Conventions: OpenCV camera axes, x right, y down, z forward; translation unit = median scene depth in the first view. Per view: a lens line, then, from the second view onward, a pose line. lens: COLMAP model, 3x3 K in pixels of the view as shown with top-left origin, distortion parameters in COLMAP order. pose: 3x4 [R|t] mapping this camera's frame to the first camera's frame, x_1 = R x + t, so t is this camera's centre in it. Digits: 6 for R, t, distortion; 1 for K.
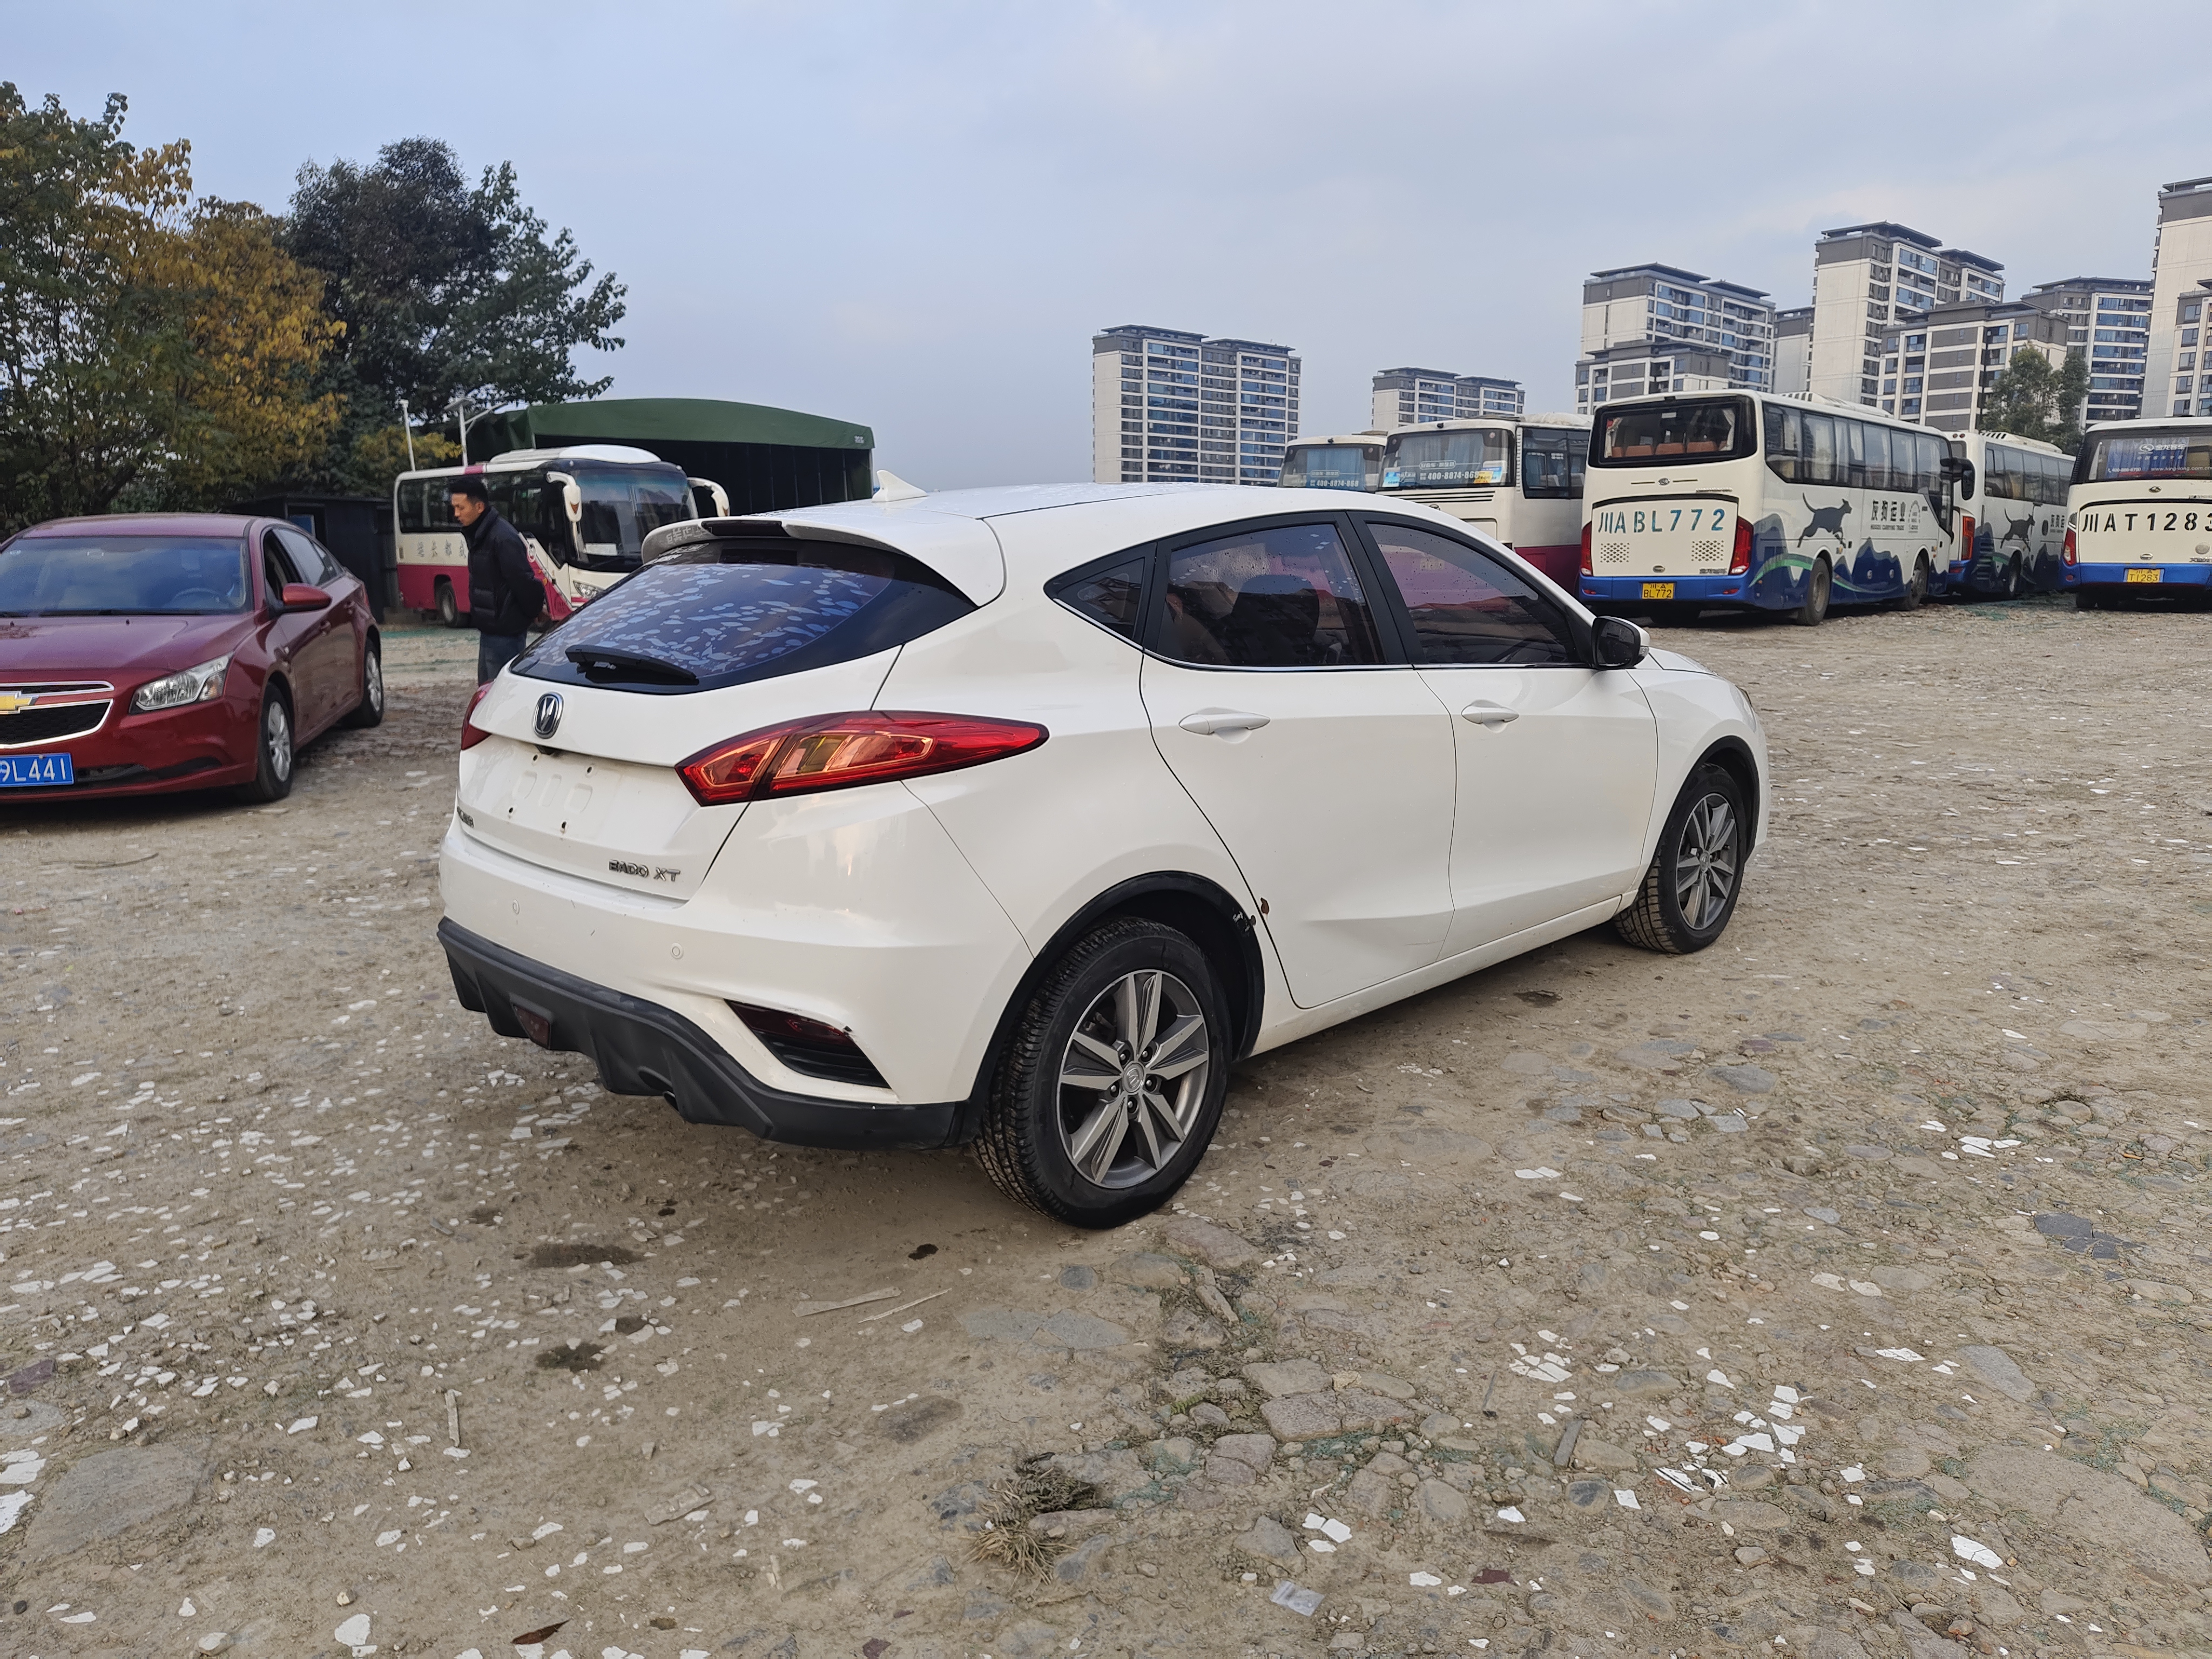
lens RADIAL K [[1511.3, 0, 1112.9], [0, 1511.3, 832.8], [0, 0, 1]] dist [0.029669, -0.024256]
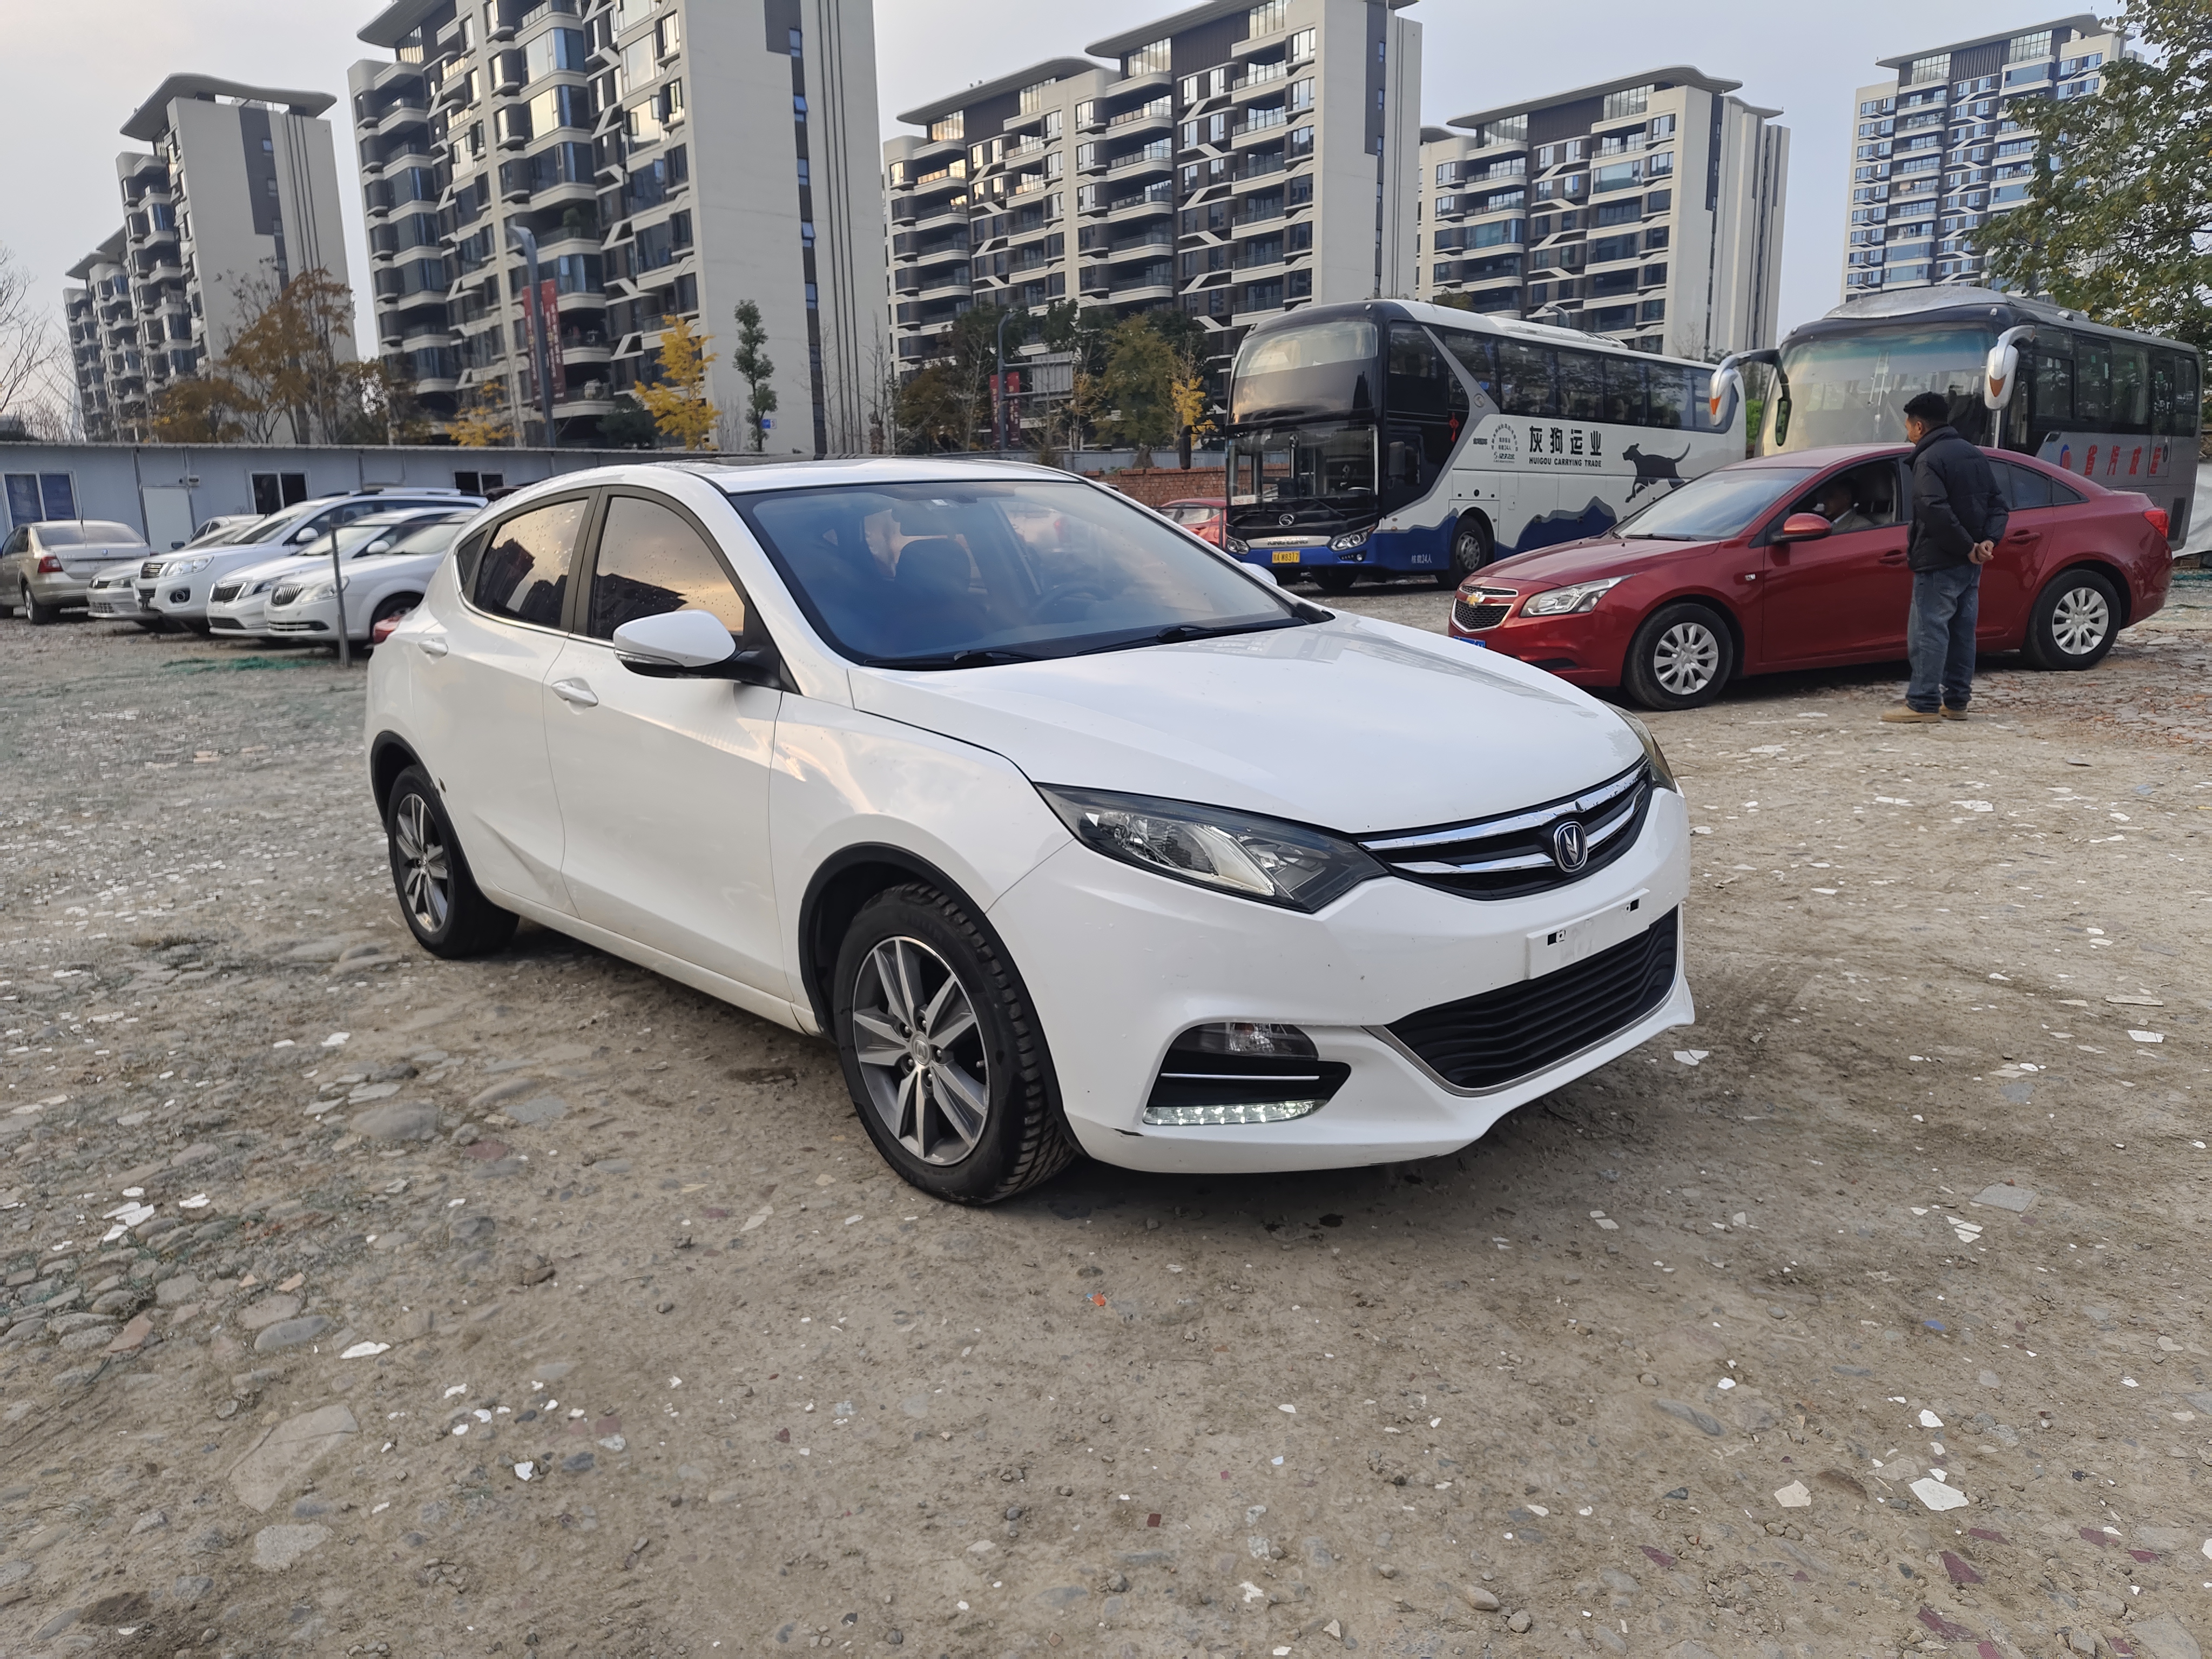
lens RADIAL K [[1511.3, 0, 1124.3], [0, 1511.3, 828.5], [0, 0, 1]] dist [0.029669, -0.024256]
pose [[-0.043375, 0.213799, -0.975914, 1.363269], [-0.149477, 0.964449, 0.217931, -0.296467], [0.987813, 0.155329, -0.009875, 1.542037]]
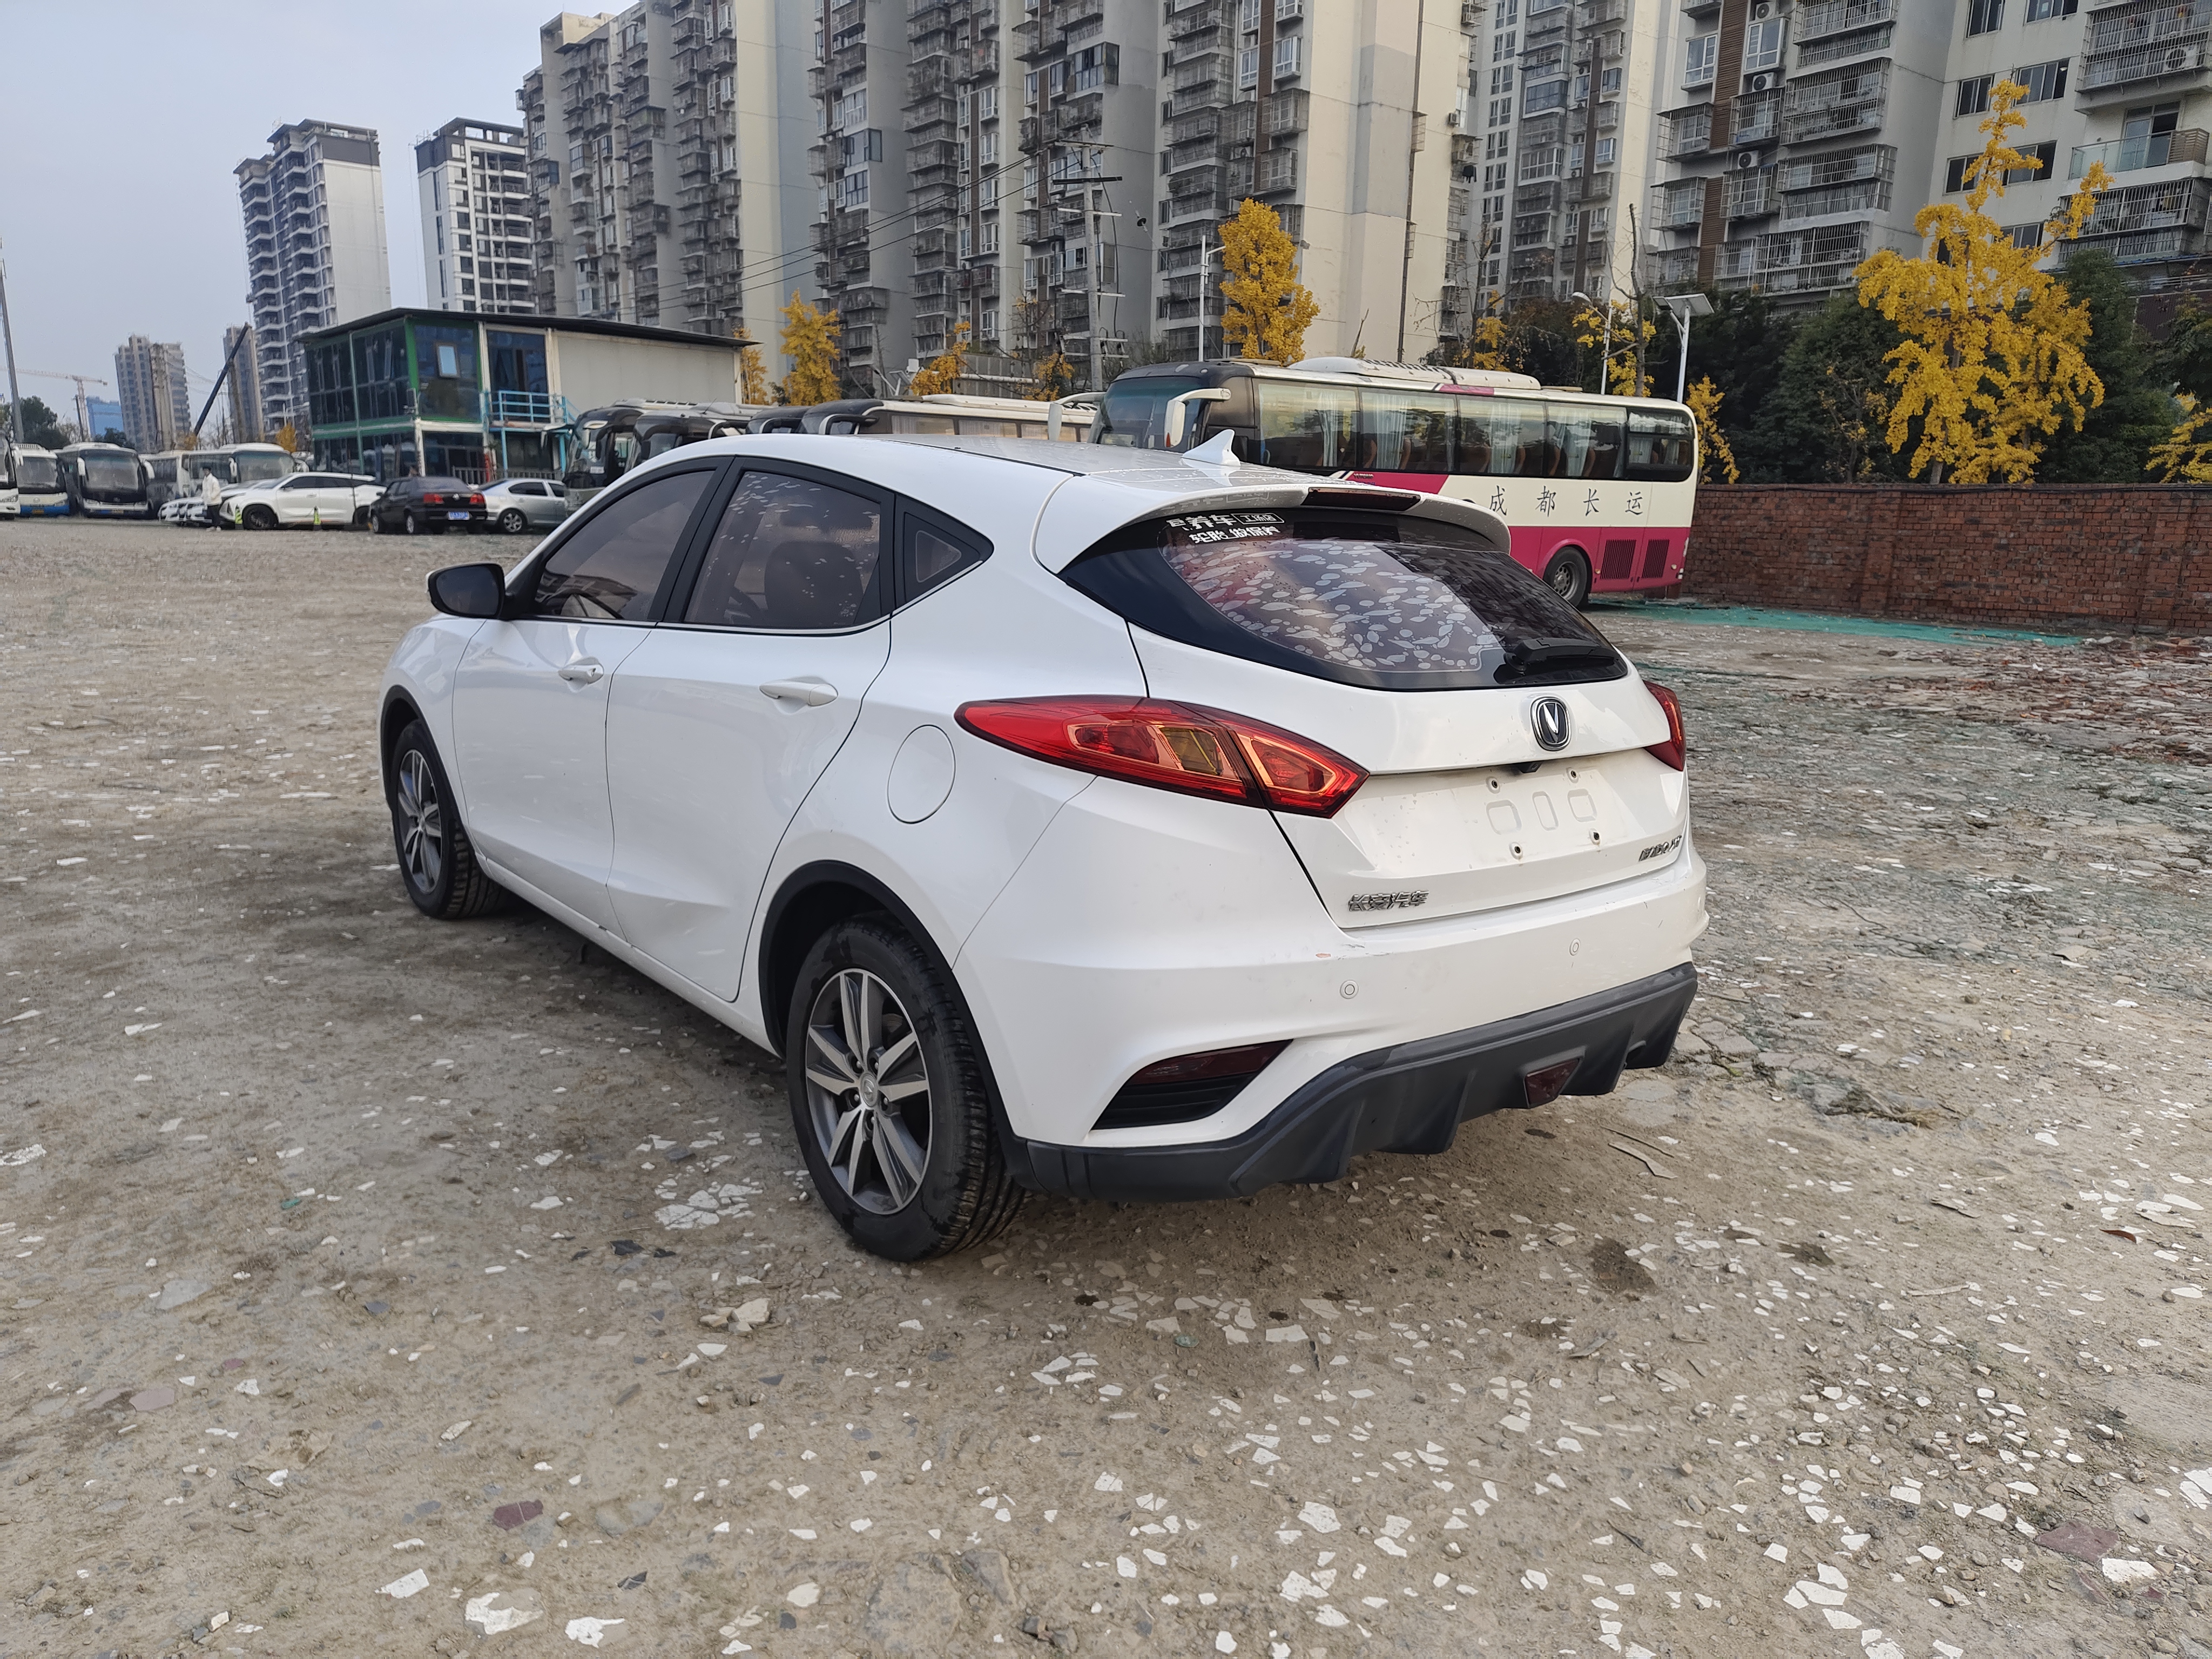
lens RADIAL K [[1511.3, 0, 1102.6], [0, 1511.3, 830.5], [0, 0, 1]] dist [0.029669, -0.024256]
pose [[0.108183, -0.193922, 0.975034, -1.096938], [0.151626, 0.972533, 0.176602, -0.184321], [-0.982500, 0.128735, 0.134616, 0.991539]]
